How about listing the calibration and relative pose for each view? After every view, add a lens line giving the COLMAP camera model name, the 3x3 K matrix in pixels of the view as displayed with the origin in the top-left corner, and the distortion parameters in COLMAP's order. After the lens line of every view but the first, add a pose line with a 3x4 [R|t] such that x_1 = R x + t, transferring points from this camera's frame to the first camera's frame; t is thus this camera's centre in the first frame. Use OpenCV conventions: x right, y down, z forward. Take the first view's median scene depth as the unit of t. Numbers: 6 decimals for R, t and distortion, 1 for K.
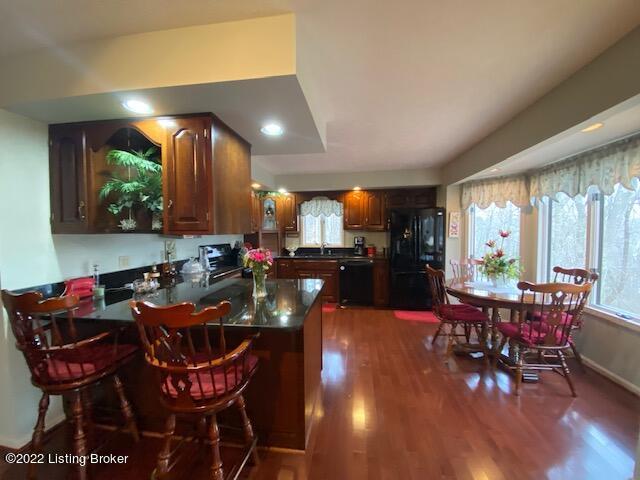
lens RADIAL K [[258.8, 0, 320.0], [0, 258.8, 240.0], [0, 0, 1]] dist [0.000806, -0.000205]
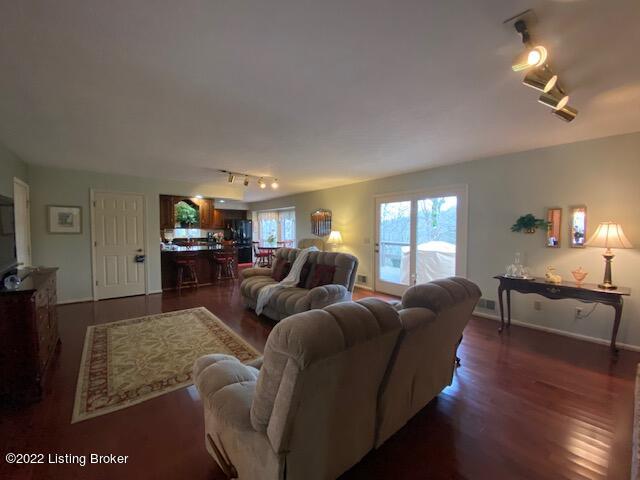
lens RADIAL K [[258.8, 0, 320.0], [0, 258.8, 240.0], [0, 0, 1]] dist [0.000806, -0.000205]
pose [[0.675100, -0.016223, 0.737548, -1.166541], [0.020727, 0.999781, 0.003019, 0.091831], [-0.737435, 0.013249, 0.675288, -1.473616]]
